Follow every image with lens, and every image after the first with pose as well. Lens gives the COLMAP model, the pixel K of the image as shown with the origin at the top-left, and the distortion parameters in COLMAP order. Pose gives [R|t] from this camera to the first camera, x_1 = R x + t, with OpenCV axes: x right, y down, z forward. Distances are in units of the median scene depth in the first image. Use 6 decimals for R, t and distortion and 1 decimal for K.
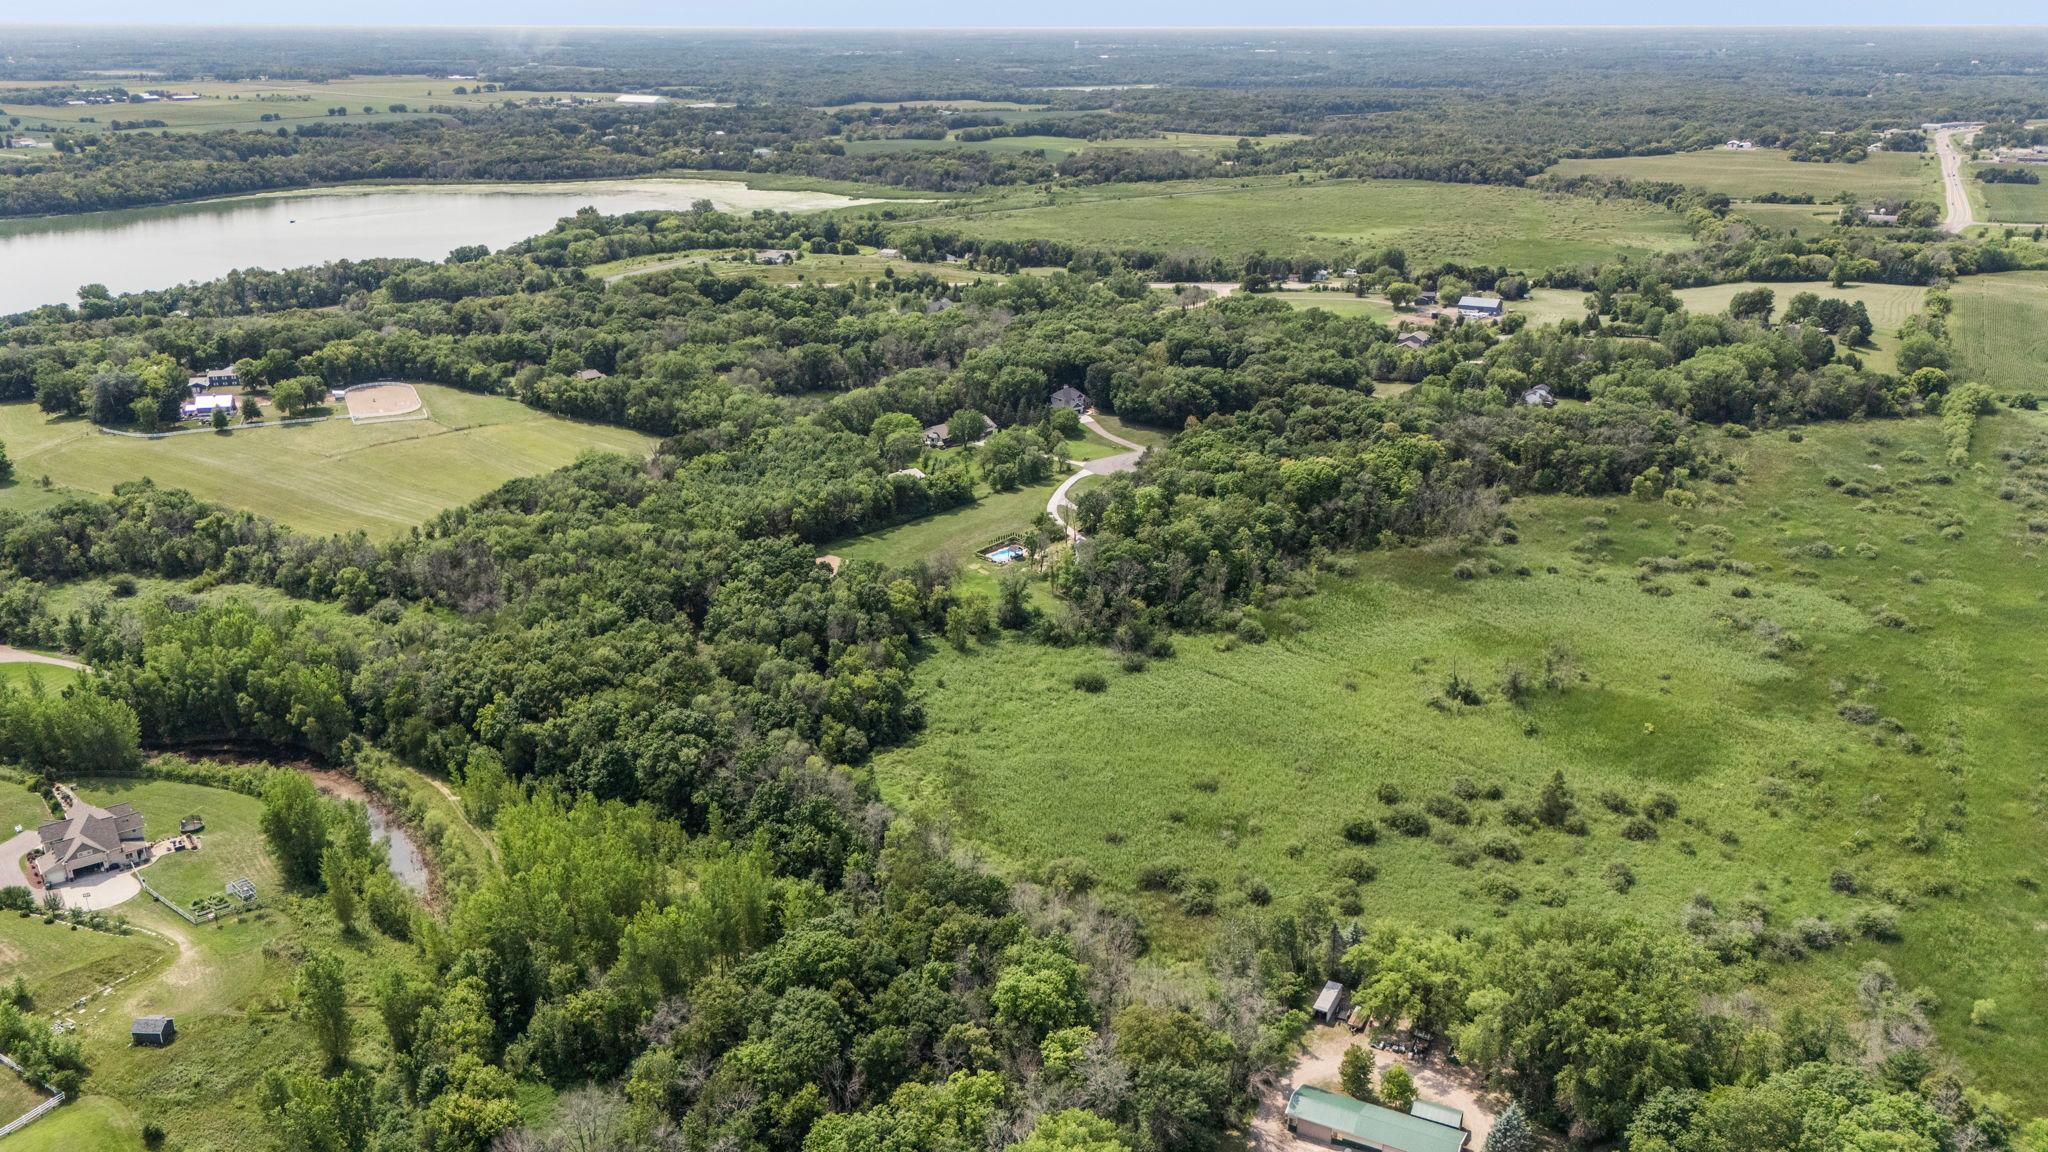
lens RADIAL K [[1521.2, 0, 1020.3], [0, 1521.2, 573.6], [0, 0, 1]] dist [0.072763, -0.067306]
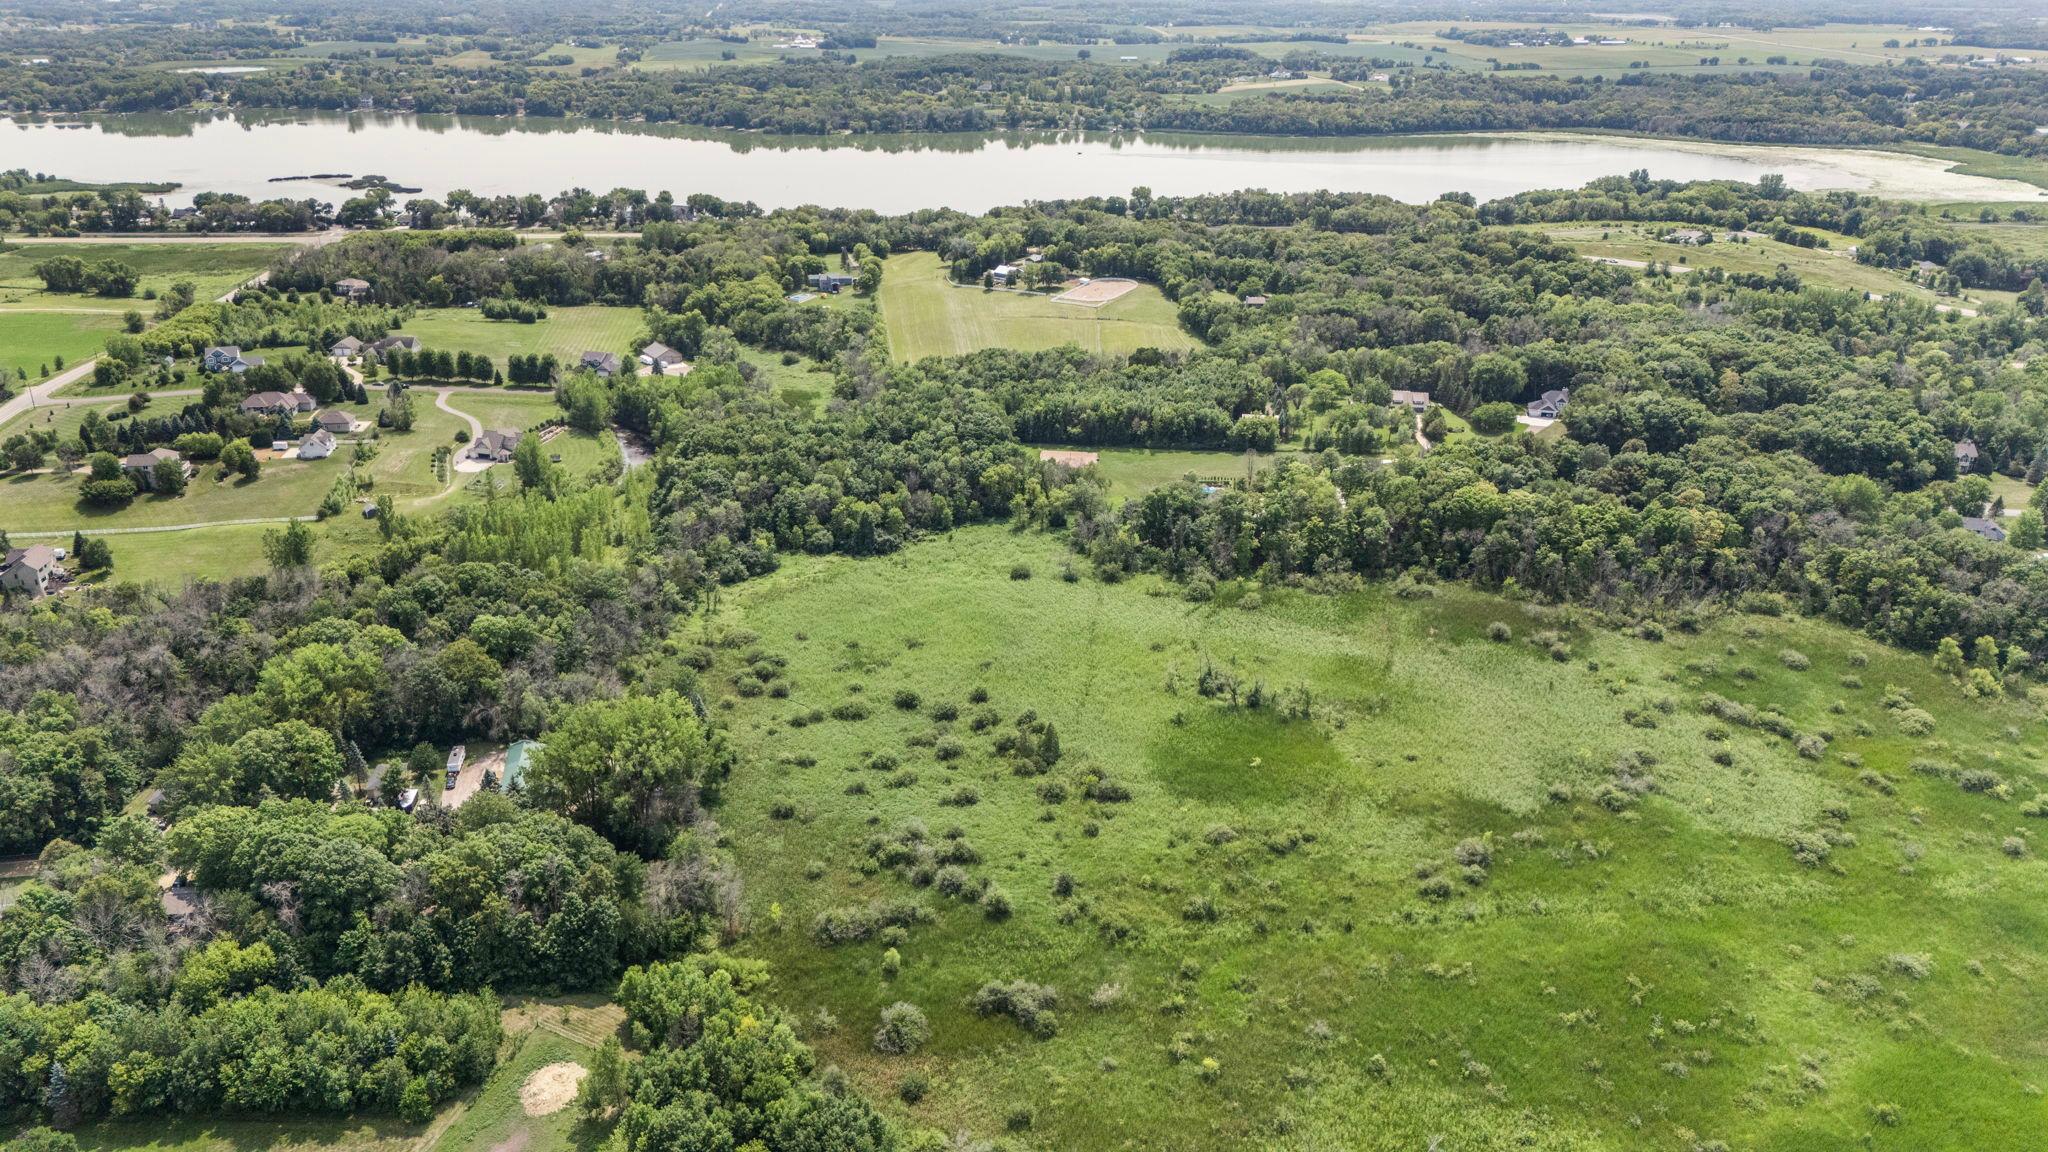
lens RADIAL K [[1516.3, 0, 1016.5], [0, 1516.3, 585.7], [0, 0, 1]] dist [0.070345, -0.063456]
pose [[0.585820, 0.310516, -0.748595, 0.276166], [-0.278736, 0.944535, 0.173663, -0.036663], [0.761000, 0.106925, 0.639880, 0.065242]]
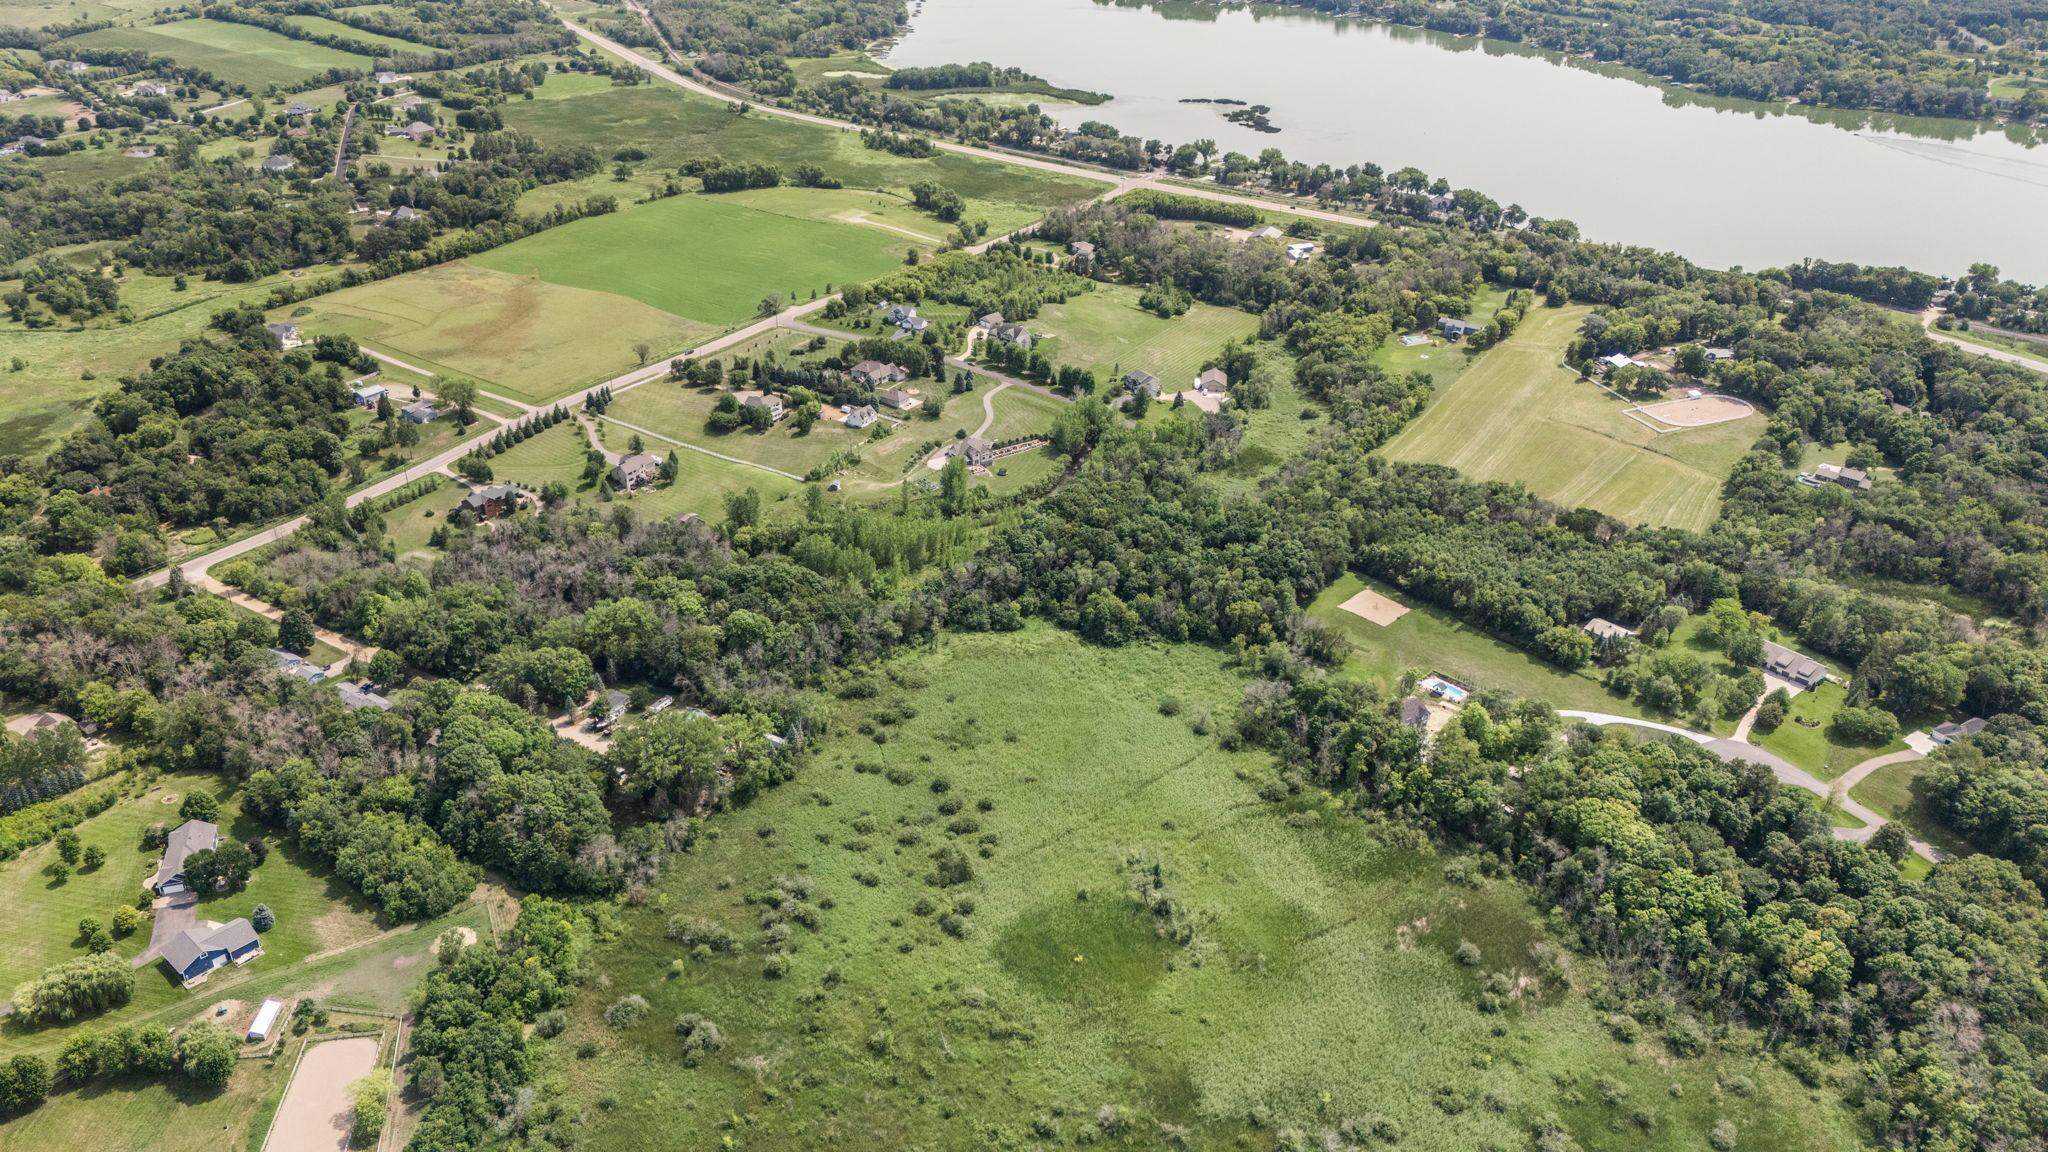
lens RADIAL K [[1524.2, 0, 974.2], [0, 1524.2, 574.3], [0, 0, 1]] dist [0.065689, -0.000995]
pose [[-0.100848, 0.466472, -0.878768, 0.352593], [-0.349284, 0.810449, 0.470290, -0.177423], [0.931574, 0.354367, 0.081199, 0.197661]]
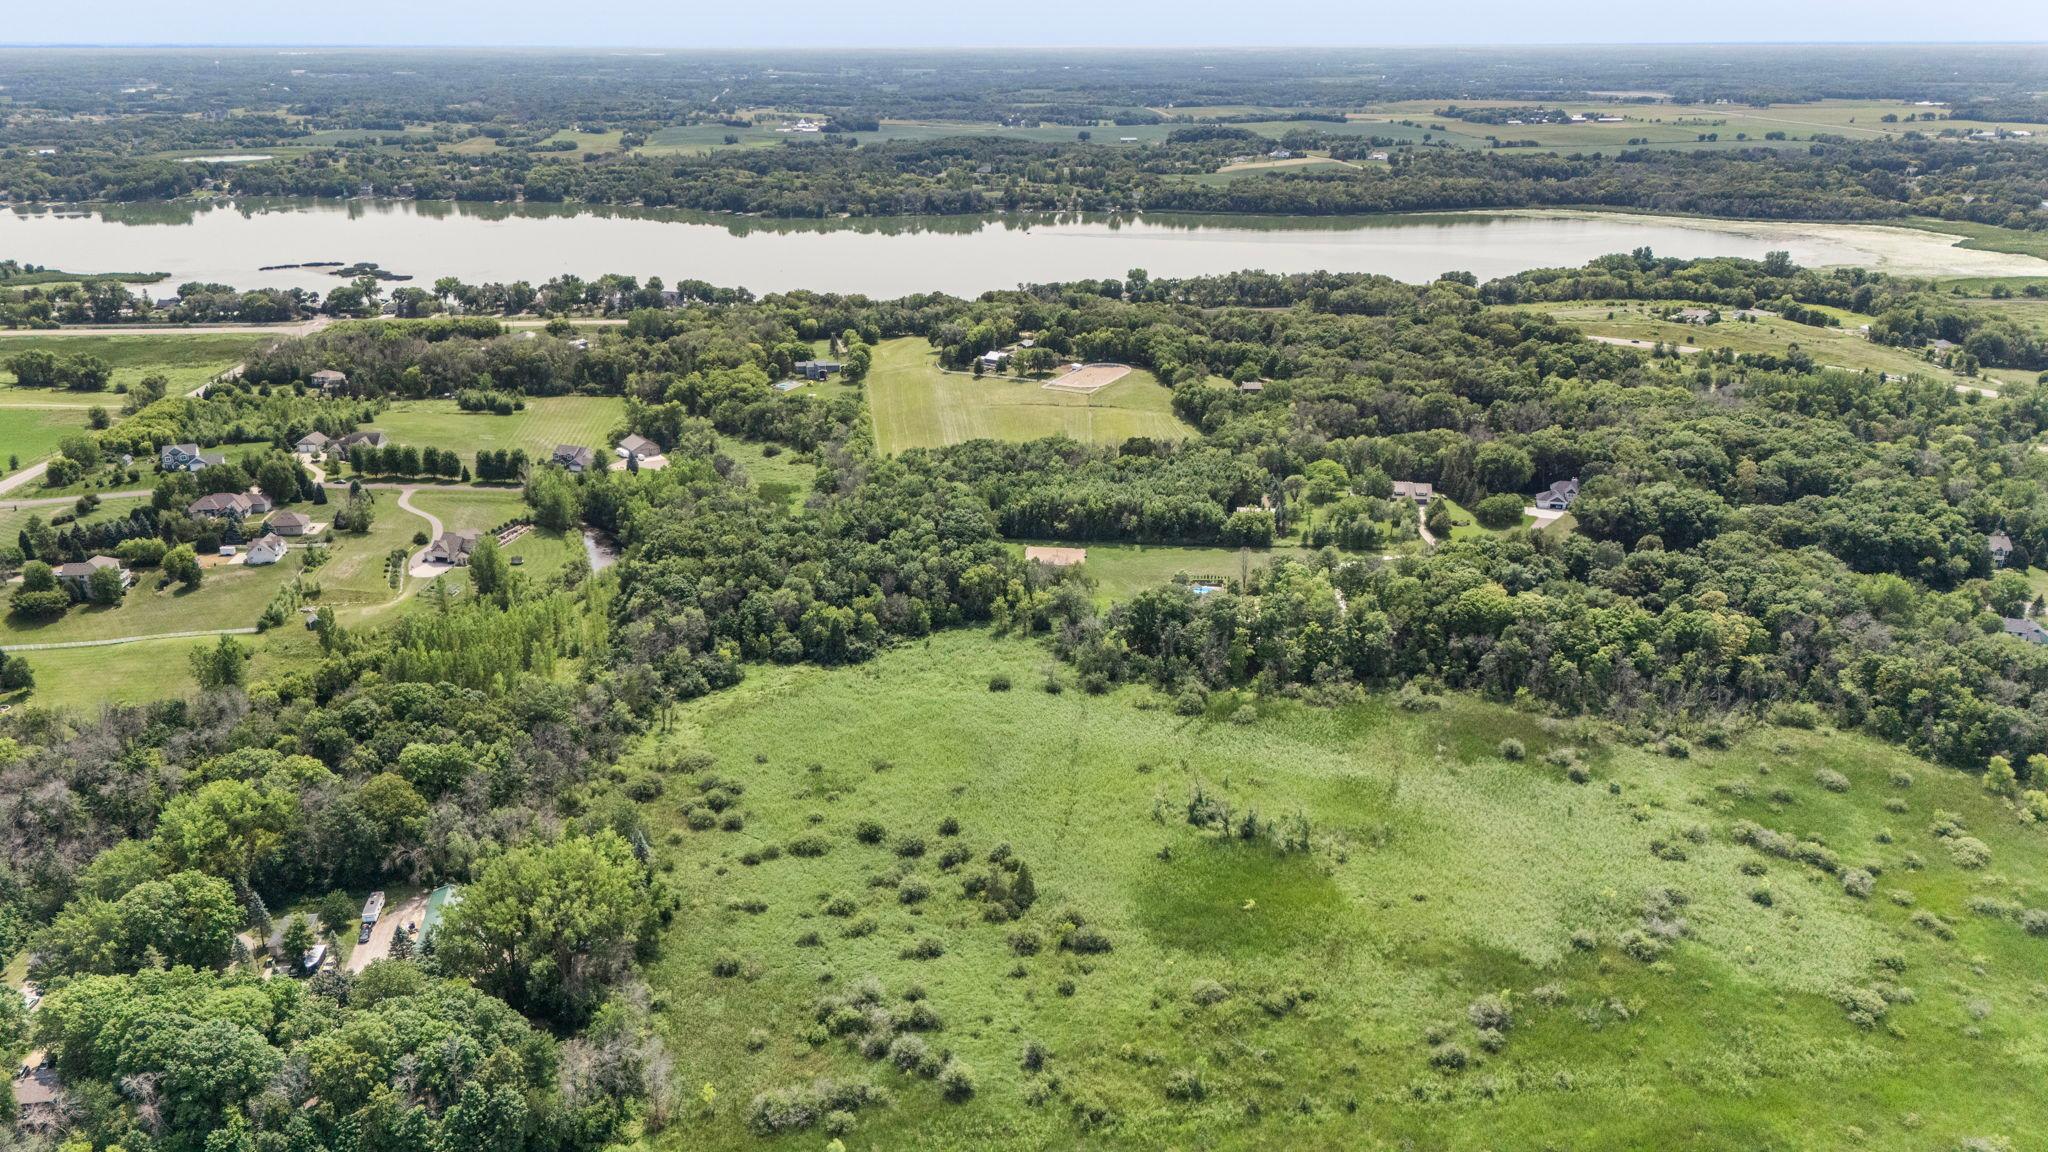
lens RADIAL K [[1521.2, 0, 1020.3], [0, 1521.2, 573.6], [0, 0, 1]] dist [0.072763, -0.067306]
pose [[0.585277, 0.264058, -0.766632, 0.262719], [-0.270952, 0.954827, 0.122024, -0.043199], [0.764223, 0.136303, 0.630385, 0.081918]]
